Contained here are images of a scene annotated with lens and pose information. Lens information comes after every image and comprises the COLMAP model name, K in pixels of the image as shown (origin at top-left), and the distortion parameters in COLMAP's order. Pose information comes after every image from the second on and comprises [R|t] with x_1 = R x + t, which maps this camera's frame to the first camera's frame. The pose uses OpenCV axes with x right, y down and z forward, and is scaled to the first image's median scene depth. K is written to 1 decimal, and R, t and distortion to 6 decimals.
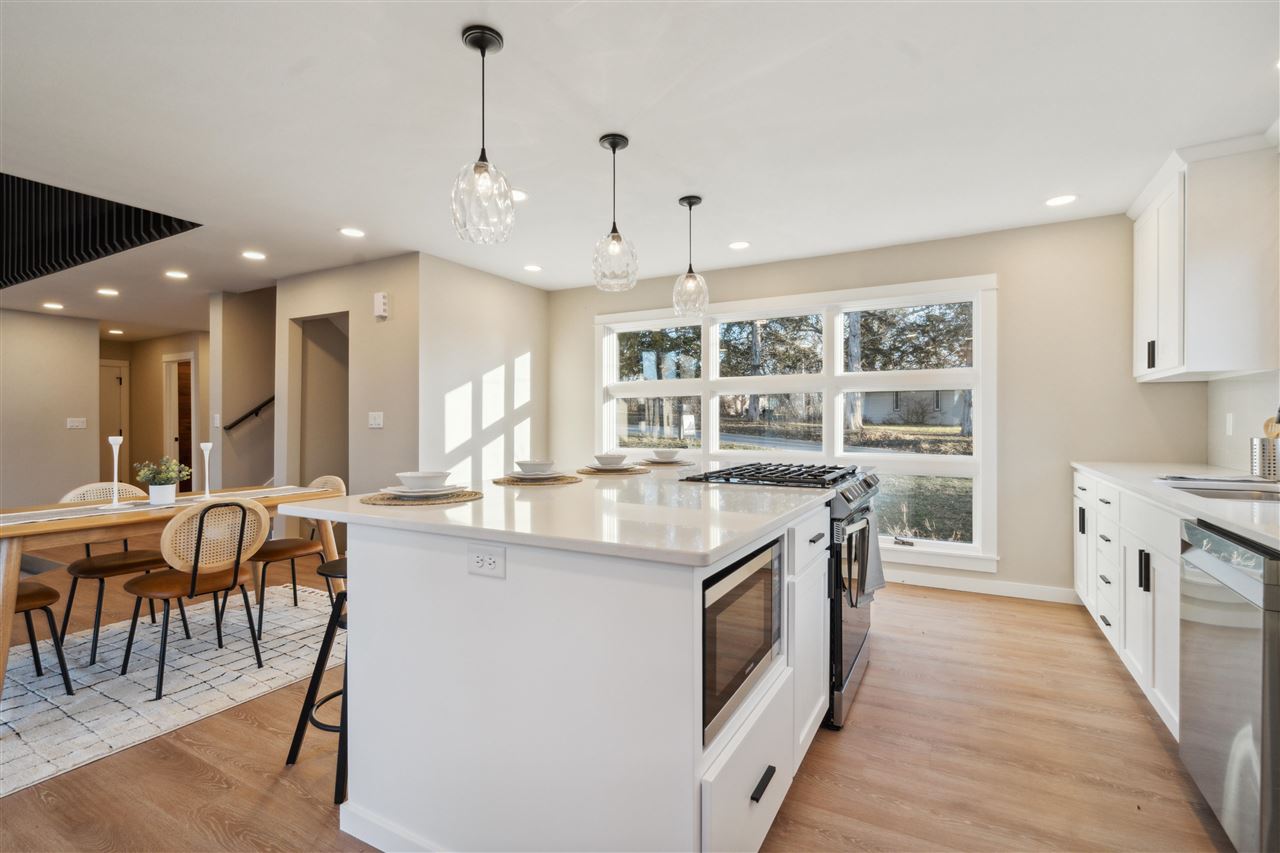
lens RADIAL K [[591.5, 0, 640.6], [0, 591.5, 421.2], [0, 0, 1]] dist [-0.001400, 0.000234]
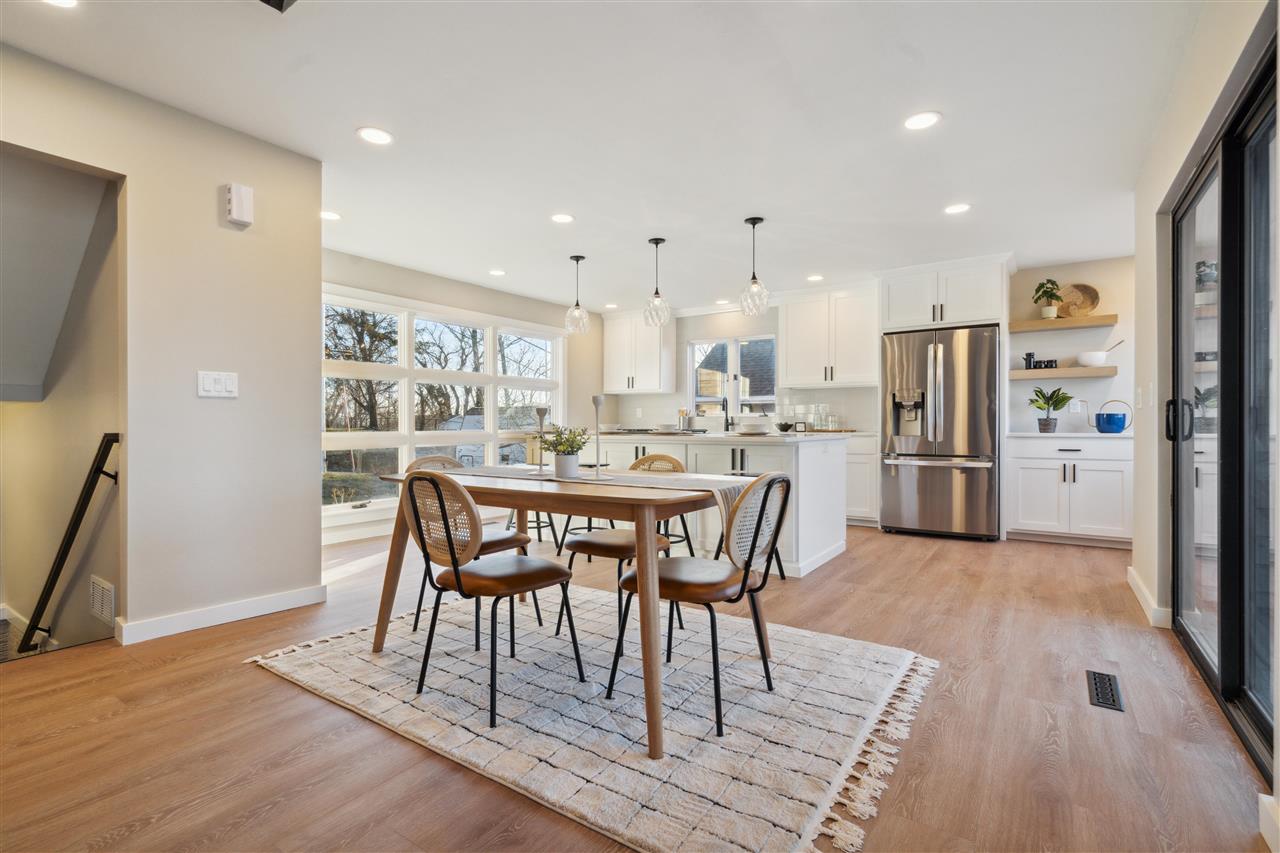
lens RADIAL K [[591.5, 0, 642.6], [0, 591.5, 421.6], [0, 0, 1]] dist [-0.001400, 0.000234]
pose [[0.097250, 0.005225, 0.995246, -0.888272], [-0.002302, 0.999985, -0.005025, 0.033513], [-0.995257, -0.001803, 0.097261, 0.436229]]
